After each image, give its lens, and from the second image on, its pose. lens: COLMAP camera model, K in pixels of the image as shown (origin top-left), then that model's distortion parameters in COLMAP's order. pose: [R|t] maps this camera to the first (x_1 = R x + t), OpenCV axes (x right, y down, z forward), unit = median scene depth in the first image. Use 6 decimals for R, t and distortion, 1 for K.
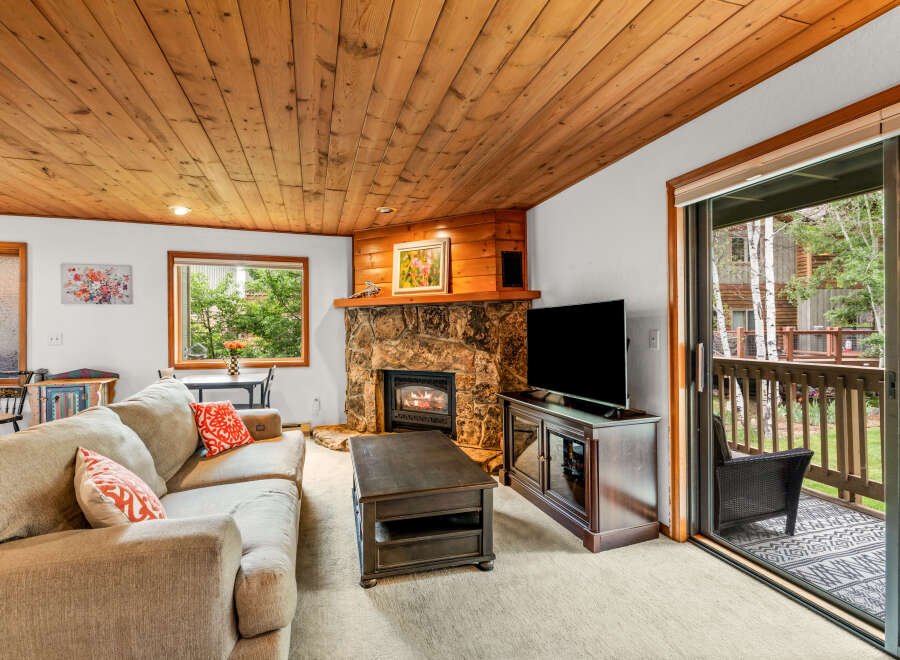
lens RADIAL K [[428.3, 0, 445.8], [0, 428.3, 329.7], [0, 0, 1]] dist [0.000059, -0.001955]
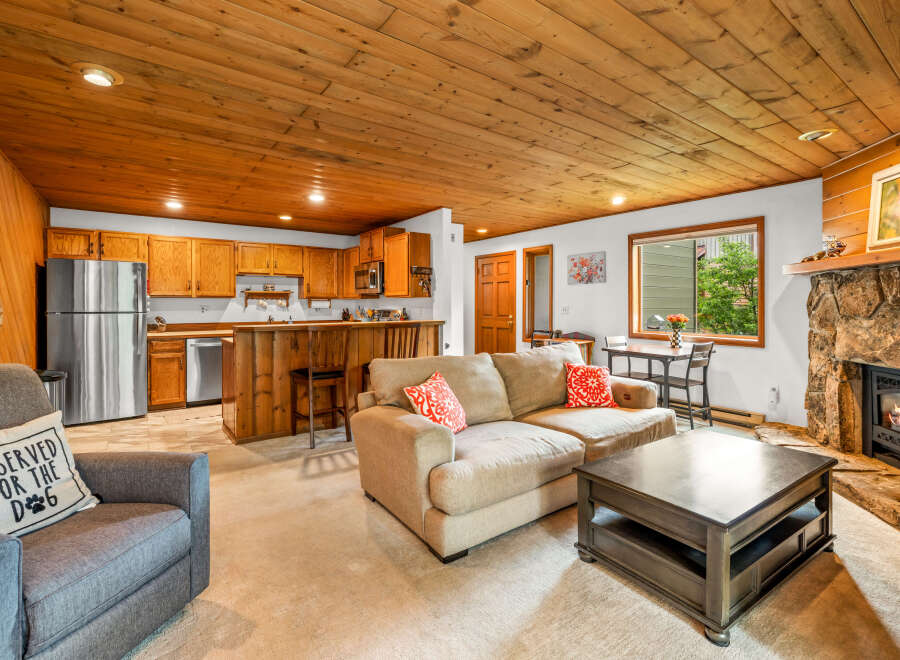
lens RADIAL K [[428.3, 0, 448.6], [0, 428.3, 310.9], [0, 0, 1]] dist [0.000059, -0.001955]
pose [[0.318633, 0.018830, -0.947691, 0.319877], [0.003052, 0.999777, 0.020891, -0.005043], [0.947873, -0.009549, 0.318504, 0.181629]]
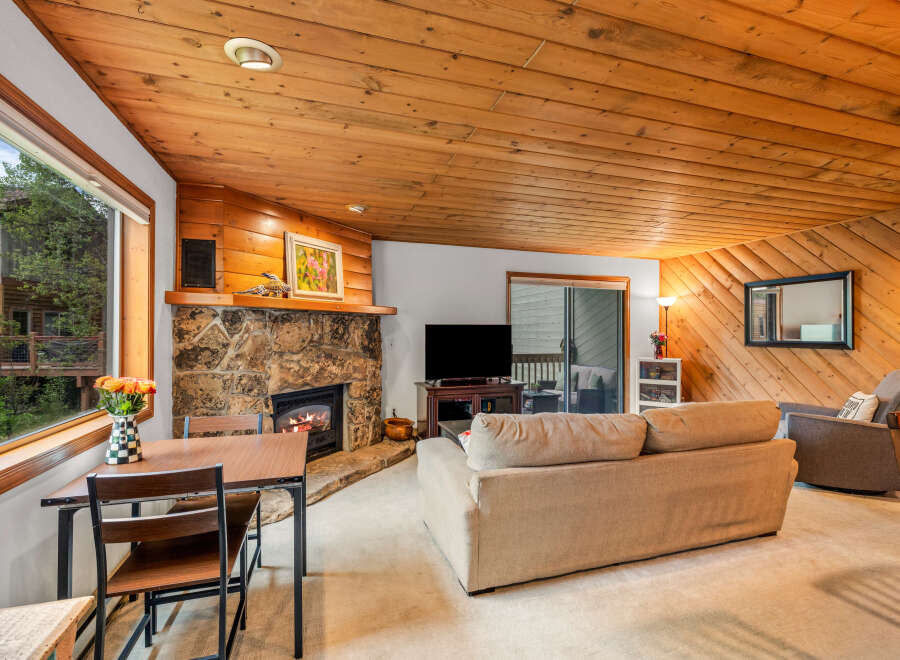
lens RADIAL K [[428.3, 0, 450.5], [0, 428.3, 328.5], [0, 0, 1]] dist [0.000059, -0.001955]
pose [[-0.014218, 0.014467, 0.999794, -0.974024], [-0.000764, 0.999895, -0.014480, -0.012049], [-0.999899, -0.000969, -0.014206, 0.766356]]
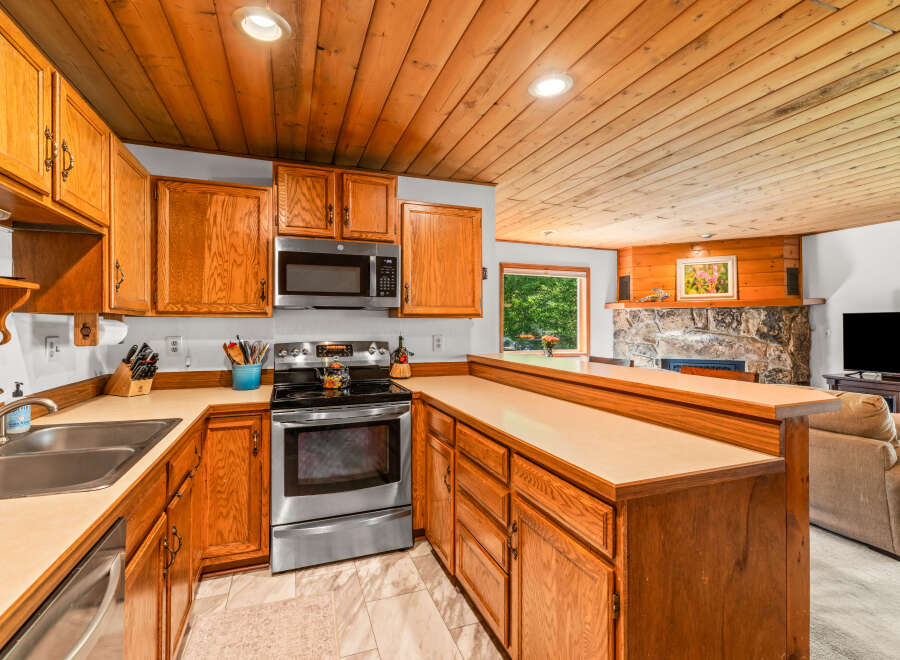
lens RADIAL K [[428.3, 0, 443.9], [0, 428.3, 324.3], [0, 0, 1]] dist [0.000059, -0.001955]
pose [[0.998980, 0.003875, 0.044988, -0.927985], [-0.004013, 0.999987, 0.002992, -0.009704], [-0.044975, -0.003169, 0.998983, -0.243531]]
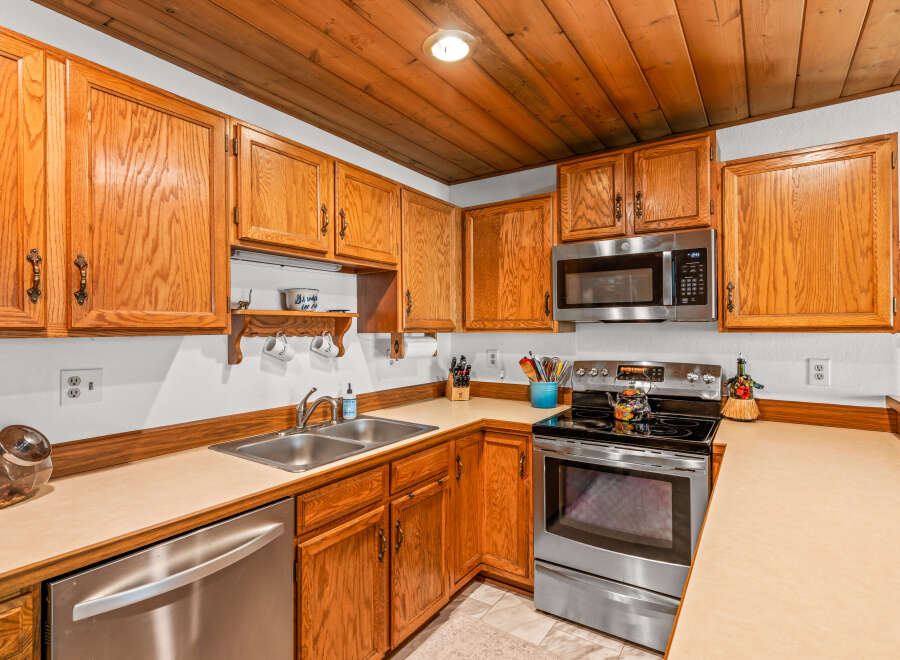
lens RADIAL K [[469.7, 0, 450.1], [0, 469.7, 330.0], [0, 0, 1]] dist [0.001731, -0.001516]
pose [[0.623015, 0.003608, -0.782201, -0.754677], [0.004394, 0.999957, 0.008112, -0.025956], [0.782197, -0.008491, 0.622973, -0.121619]]
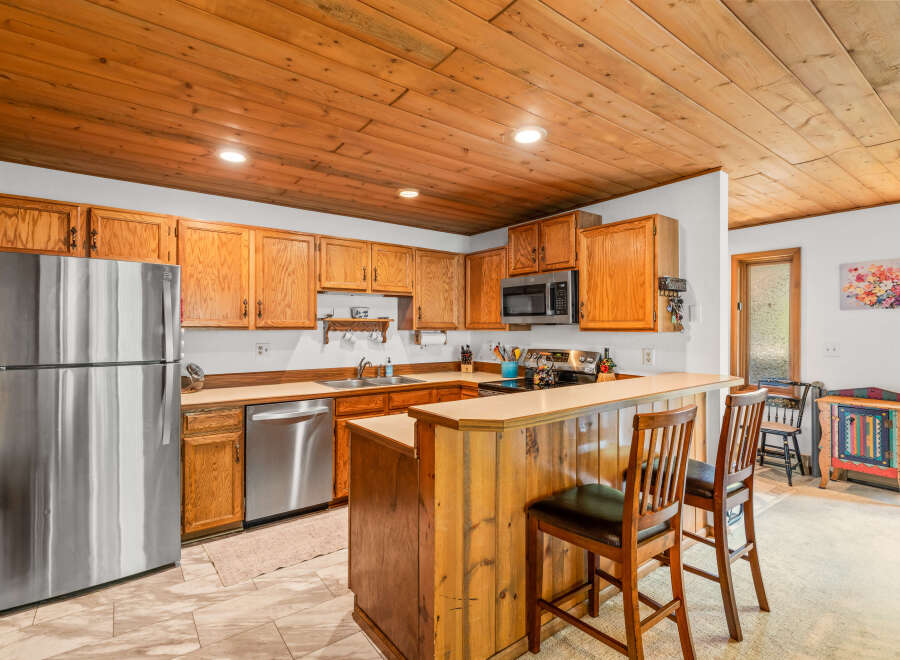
lens RADIAL K [[445.5, 0, 449.9], [0, 445.5, 332.0], [0, 0, 1]] dist [0.005276, -0.000768]
pose [[0.329296, 0.013760, -0.944126, -0.297369], [-0.000709, 0.999897, 0.014326, -0.028078], [0.944226, -0.004048, 0.329272, -0.062587]]
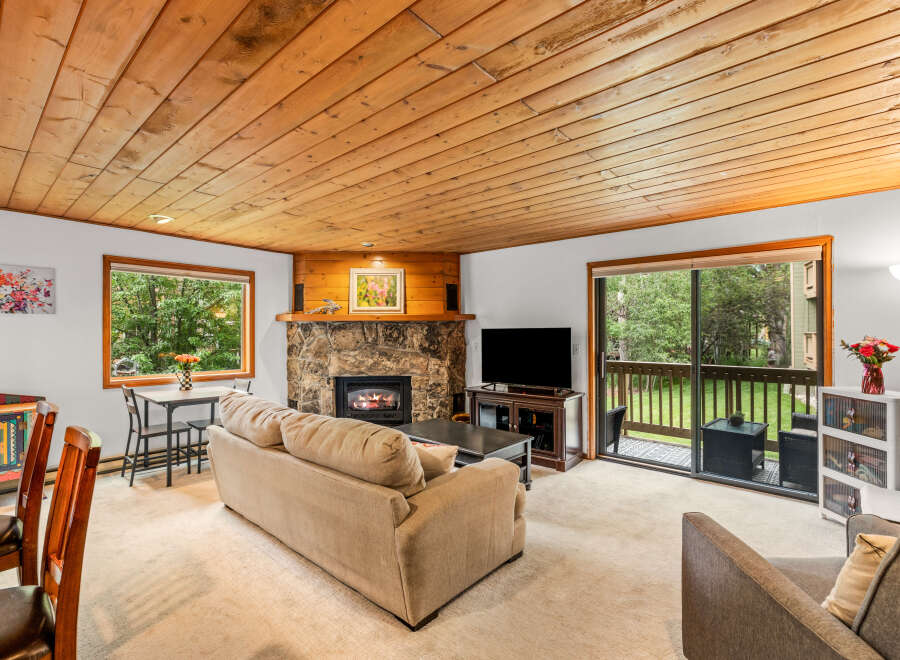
lens RADIAL K [[428.3, 0, 445.2], [0, 428.3, 331.4], [0, 0, 1]] dist [0.000059, -0.001955]
pose [[0.853684, 0.006339, 0.520752, -0.543800], [-0.004421, 0.999978, -0.004926, -0.025575], [-0.520772, 0.001903, 0.853694, -0.135460]]
